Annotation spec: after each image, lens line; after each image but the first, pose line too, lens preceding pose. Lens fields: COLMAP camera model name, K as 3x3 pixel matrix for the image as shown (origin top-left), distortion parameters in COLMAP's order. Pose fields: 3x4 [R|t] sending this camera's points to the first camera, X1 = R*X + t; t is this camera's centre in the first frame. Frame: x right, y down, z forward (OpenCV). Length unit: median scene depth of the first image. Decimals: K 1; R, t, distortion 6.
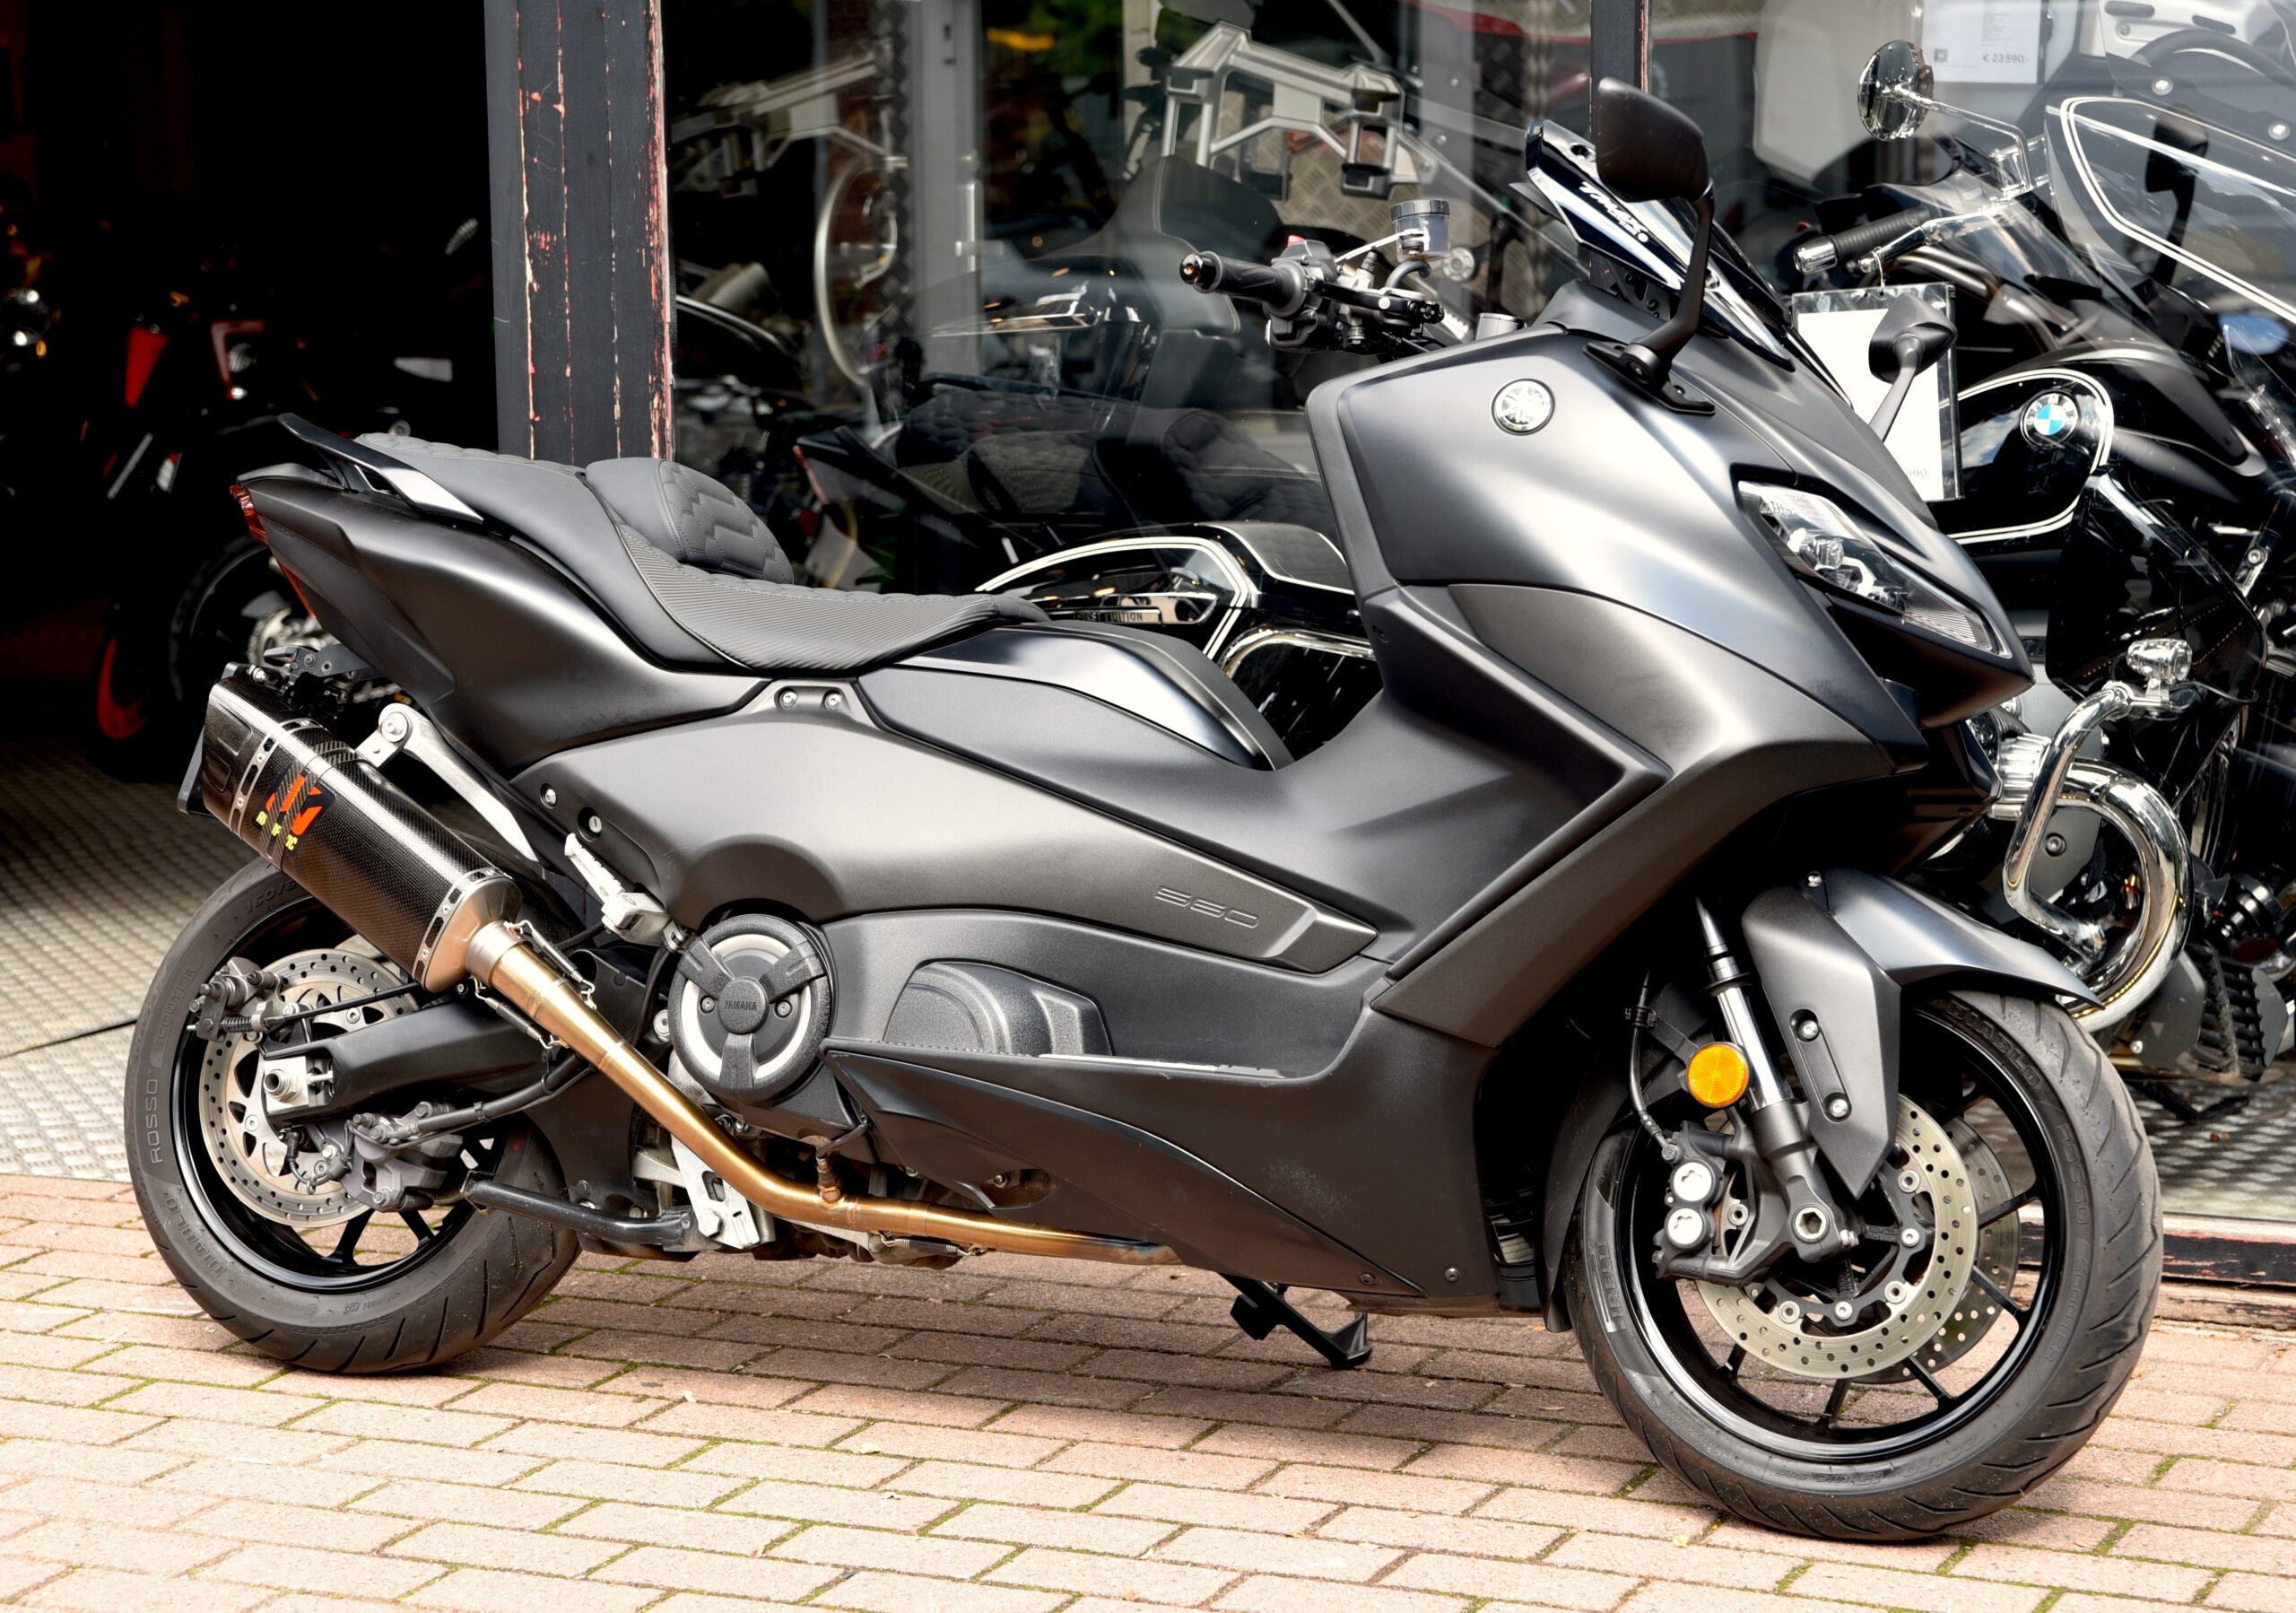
lens RADIAL K [[4960.8, 0, 1169.5], [0, 4960.8, 813.1], [0, 0, 1]] dist [0.213532, 0.000000]
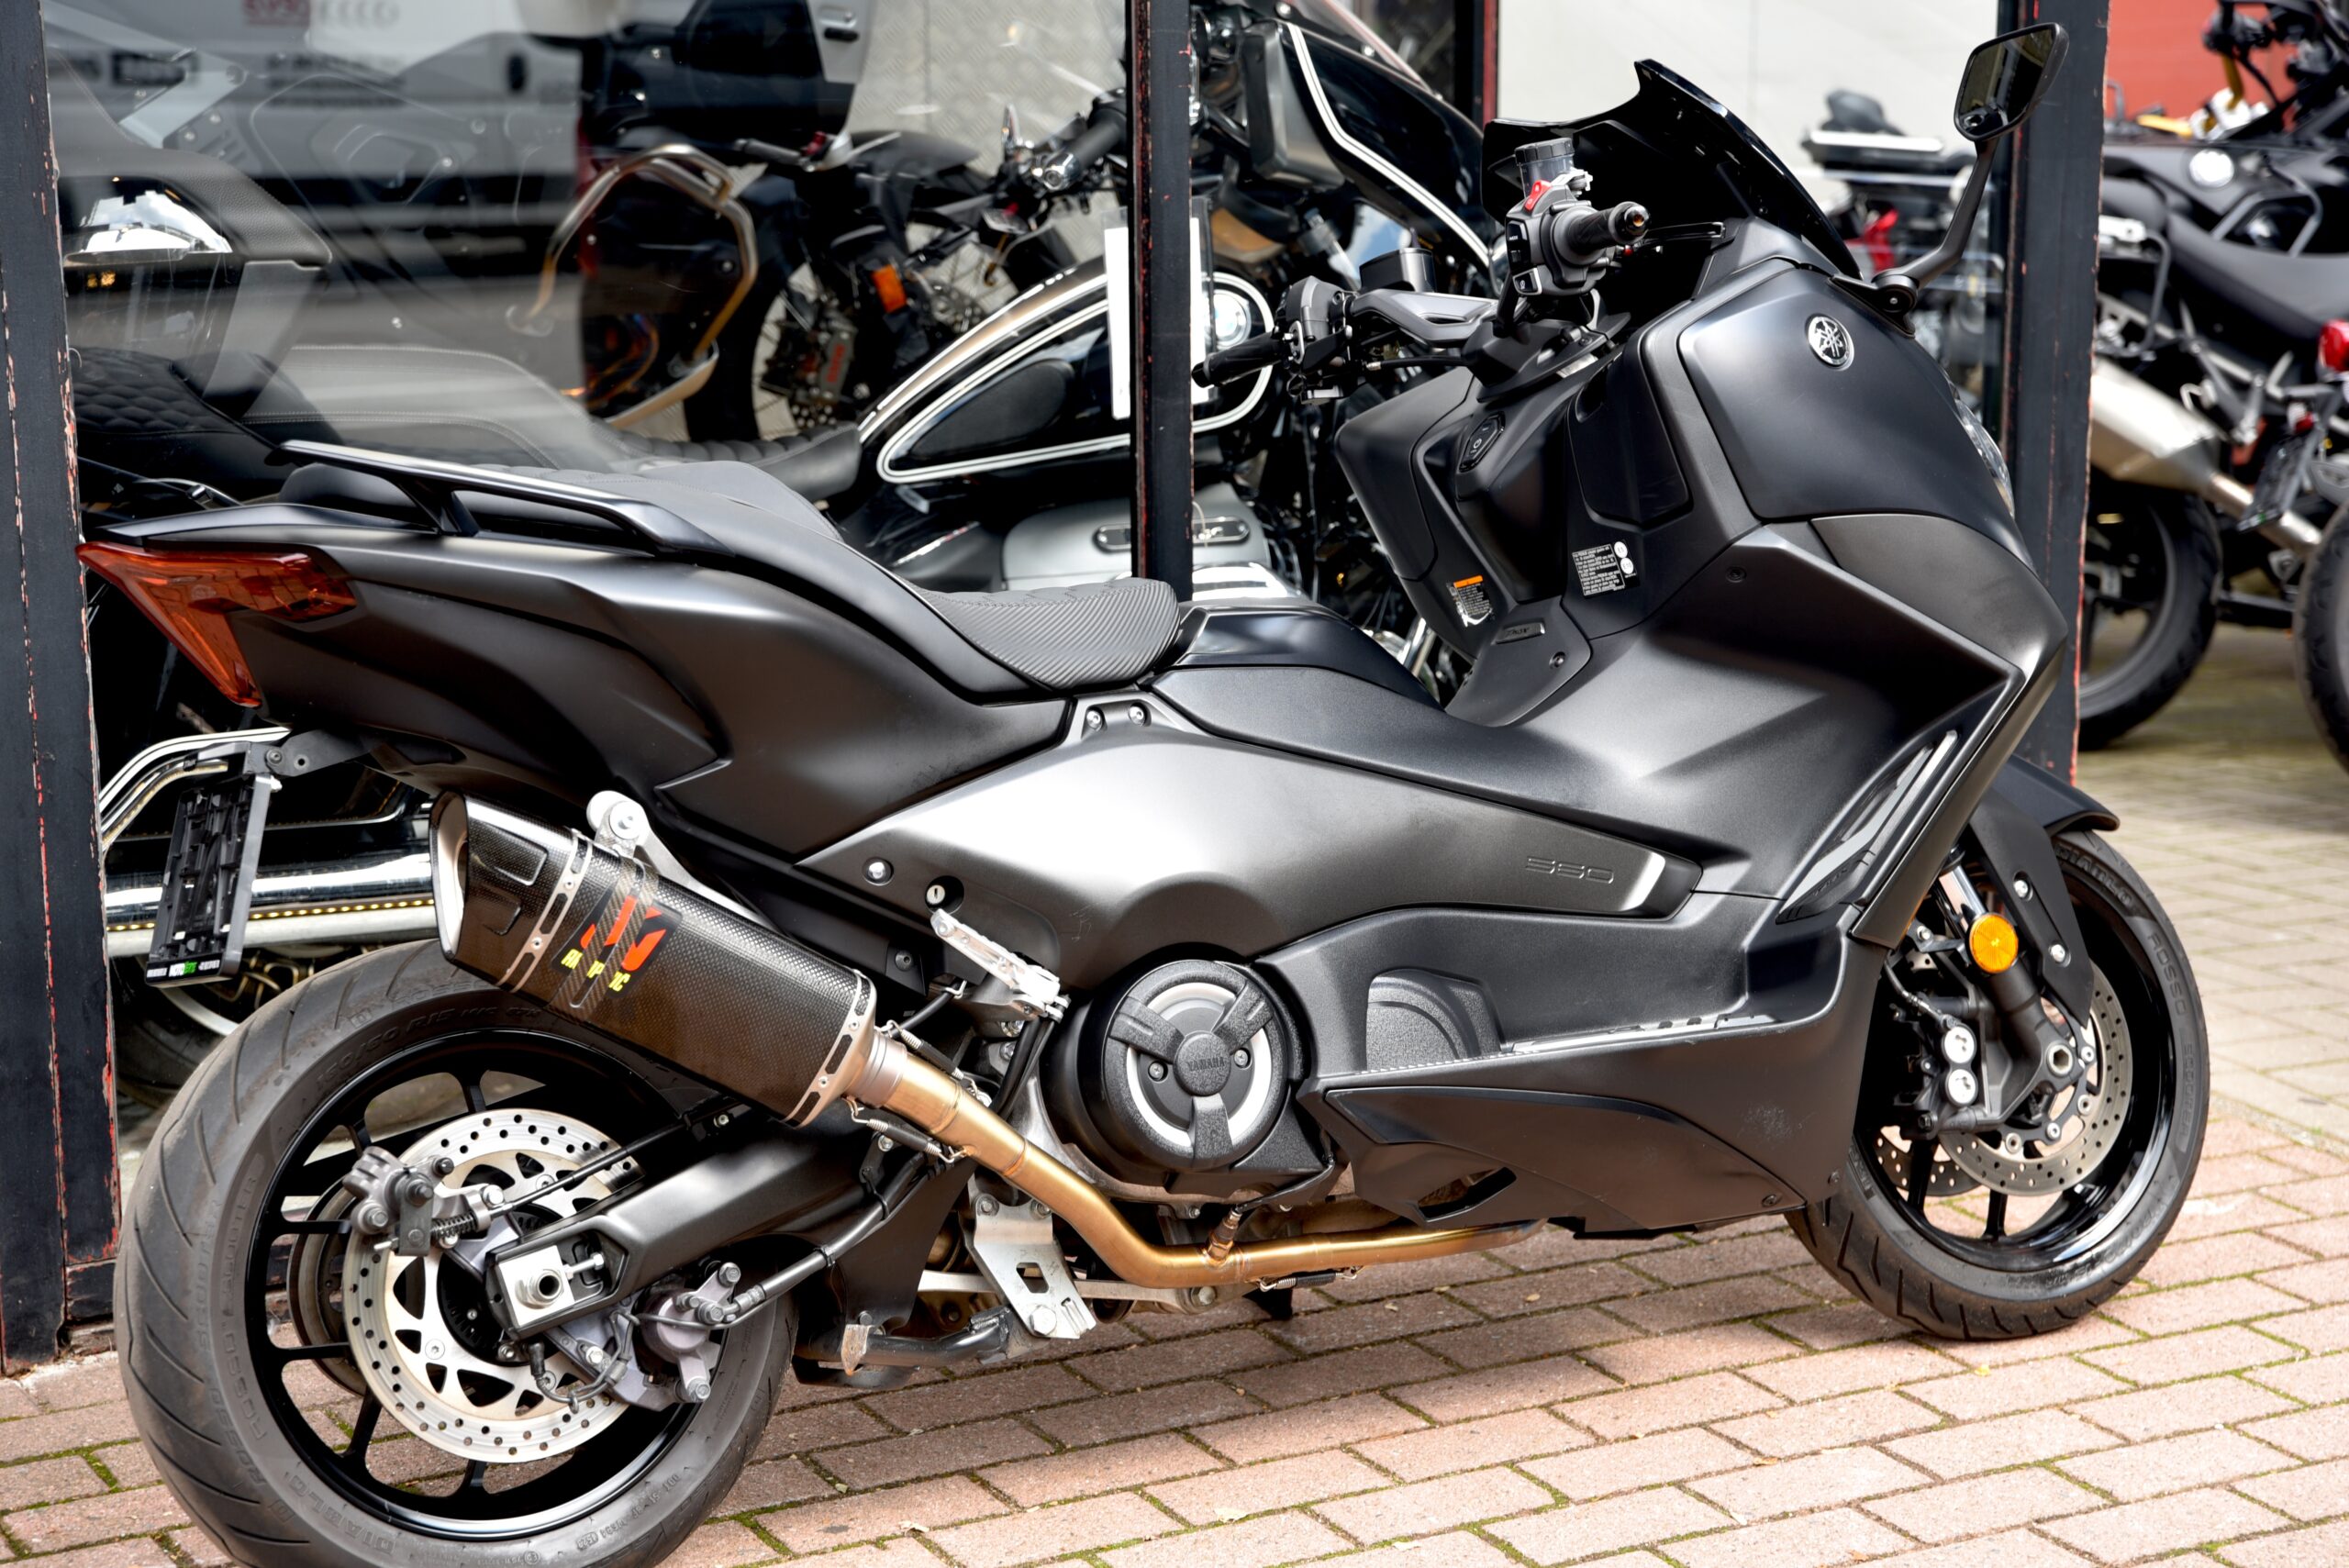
lens RADIAL K [[4296.8, 0, 1167.3], [0, 4296.8, 791.7], [0, 0, 1]] dist [0.216364, 0.000000]
pose [[0.581370, -0.144265, 0.800747, -0.713129], [0.097317, 0.989420, 0.107600, -0.095136], [-0.807798, 0.015371, 0.589259, 0.555801]]
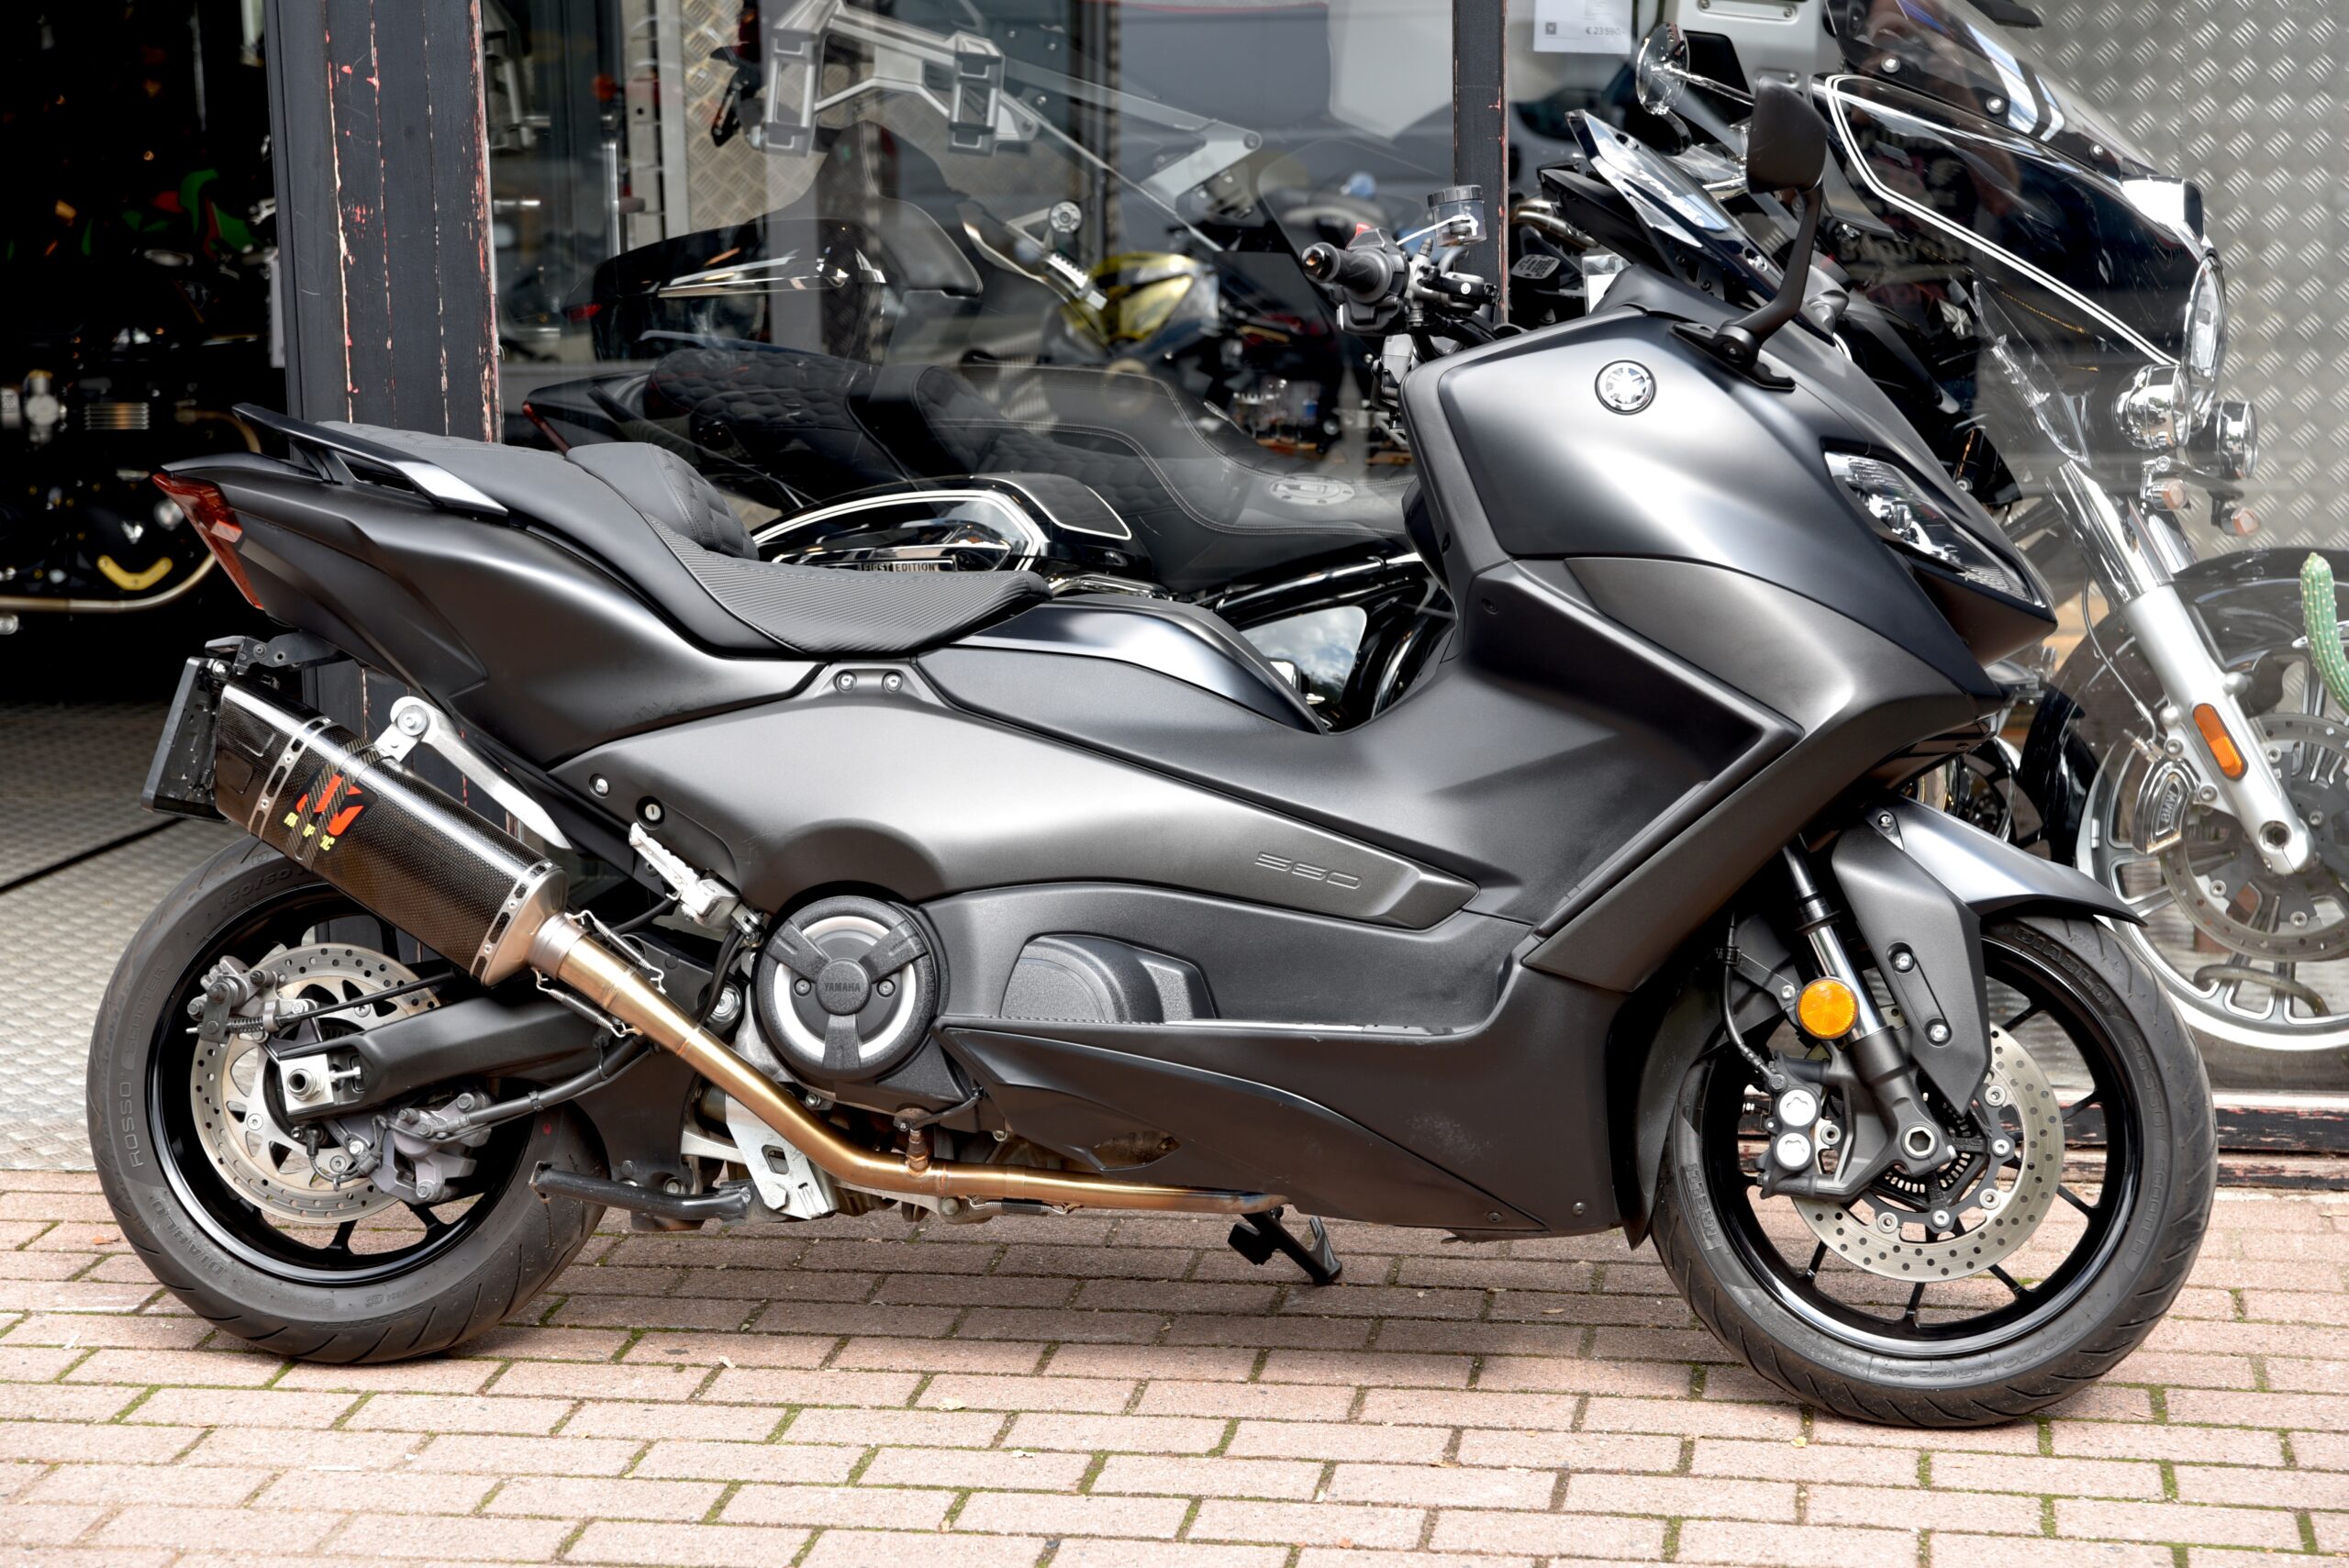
lens RADIAL K [[4296.8, 0, 1184.3], [0, 4296.8, 793.7], [0, 0, 1]] dist [0.216364, 0.000000]
pose [[0.964004, -0.046581, 0.261774, -0.251214], [0.036872, 0.998442, 0.041882, -0.035718], [-0.263317, -0.030722, 0.964220, 0.133696]]
